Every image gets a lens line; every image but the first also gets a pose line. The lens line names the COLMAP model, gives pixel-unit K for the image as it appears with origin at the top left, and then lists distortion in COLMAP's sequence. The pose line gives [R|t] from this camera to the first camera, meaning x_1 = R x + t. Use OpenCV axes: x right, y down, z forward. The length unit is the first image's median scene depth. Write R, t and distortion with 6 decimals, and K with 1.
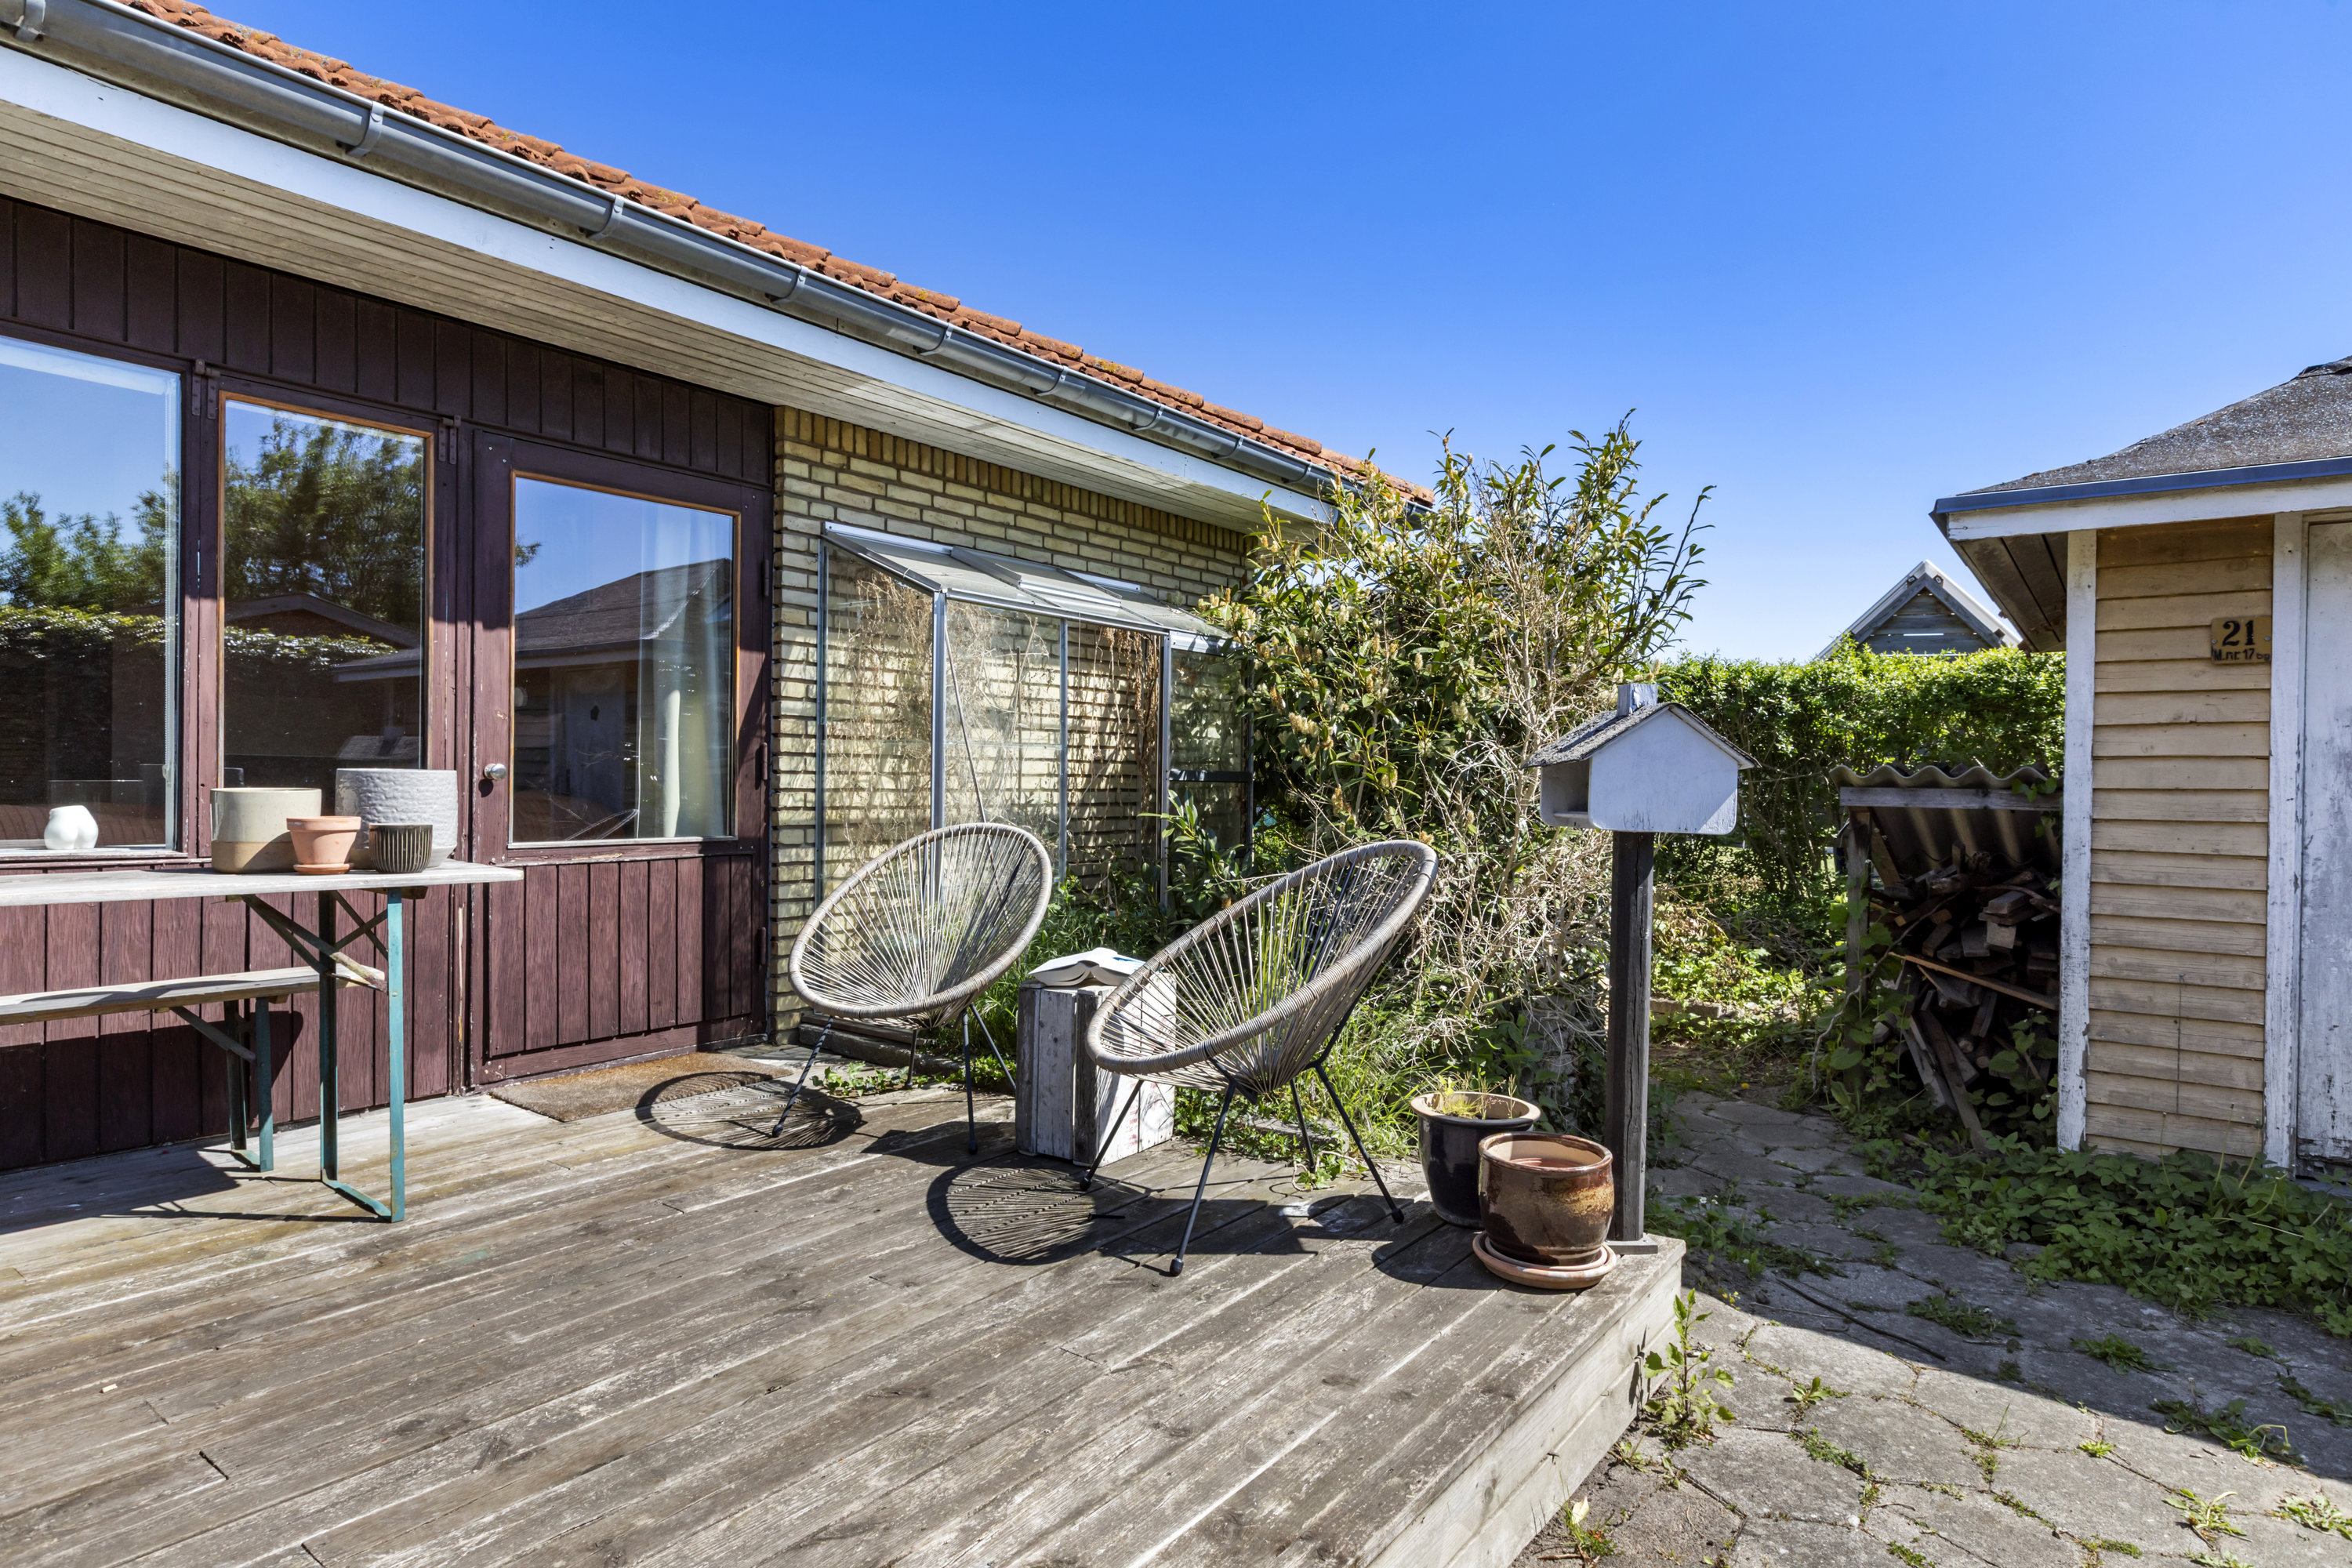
lens RADIAL K [[1298.1, 0, 1172.4], [0, 1298.1, 791.6], [0, 0, 1]] dist [-0.000265, -0.000136]
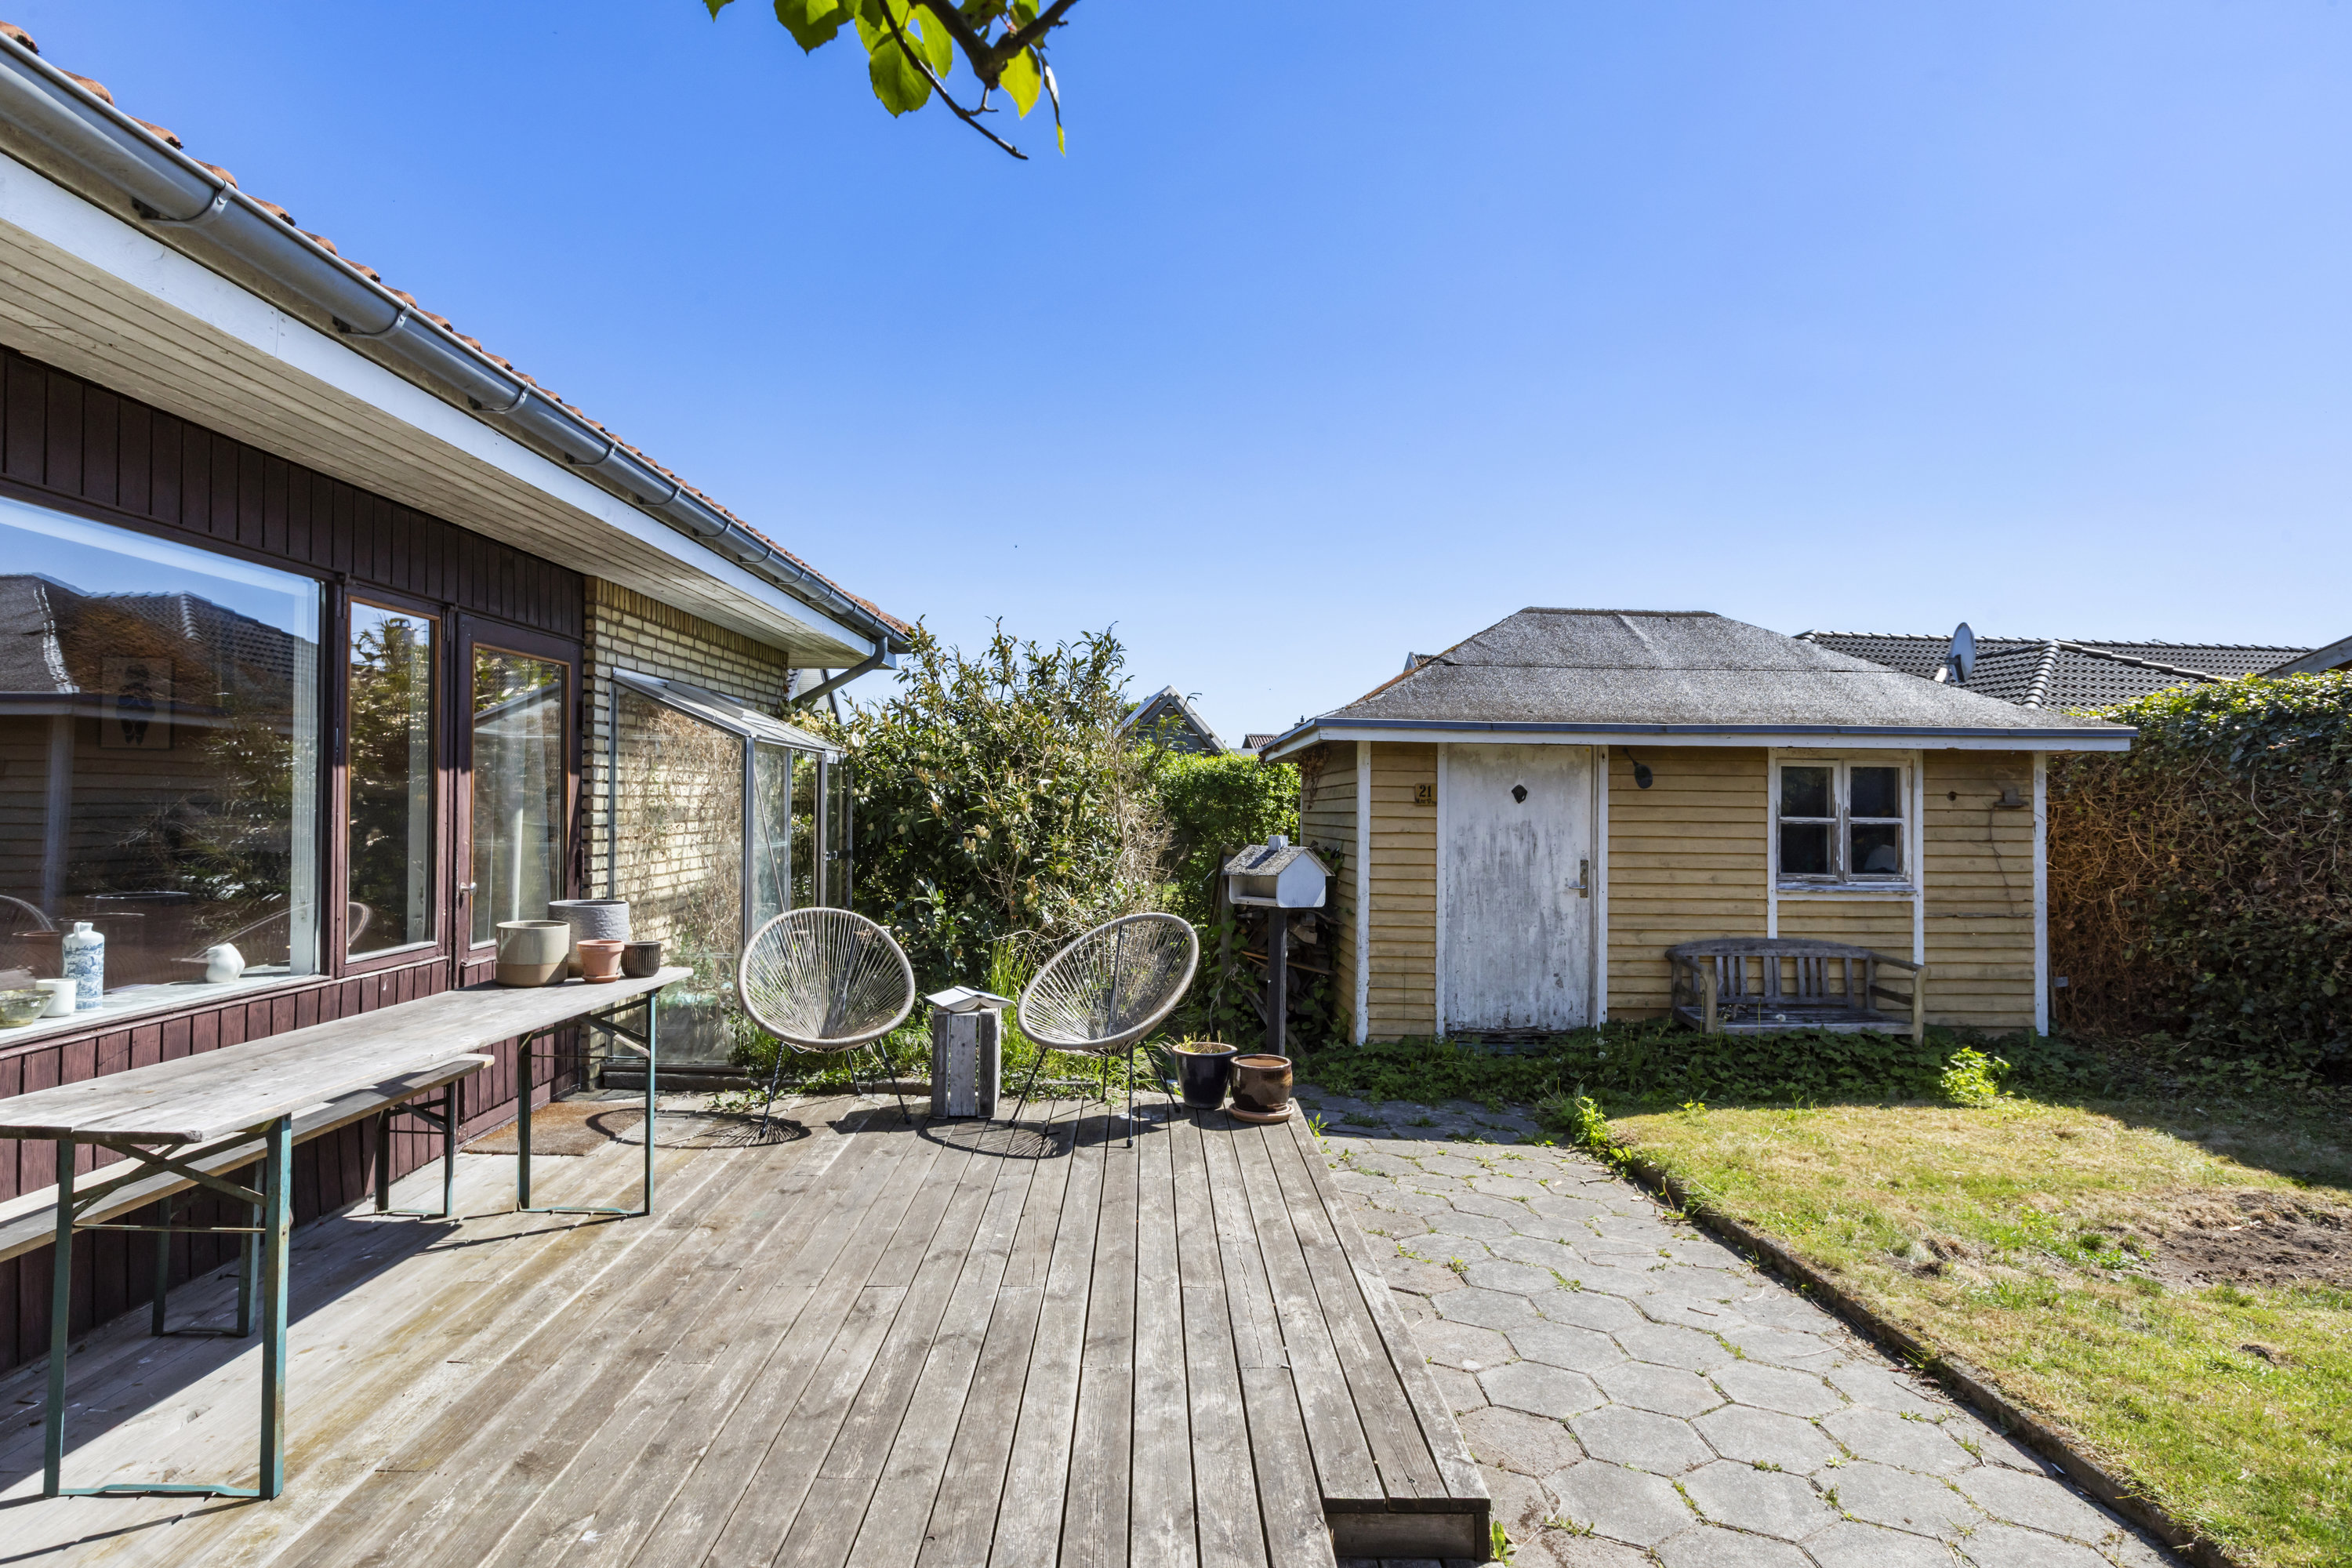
lens RADIAL K [[1274.0, 0, 1167.3], [0, 1274.0, 790.4], [0, 0, 1]] dist [0.000540, -0.001296]
pose [[0.787023, 0.004124, 0.616910, -0.830137], [0.000036, 0.999977, -0.006731, -0.111780], [-0.616924, 0.005320, 0.787005, -0.402431]]
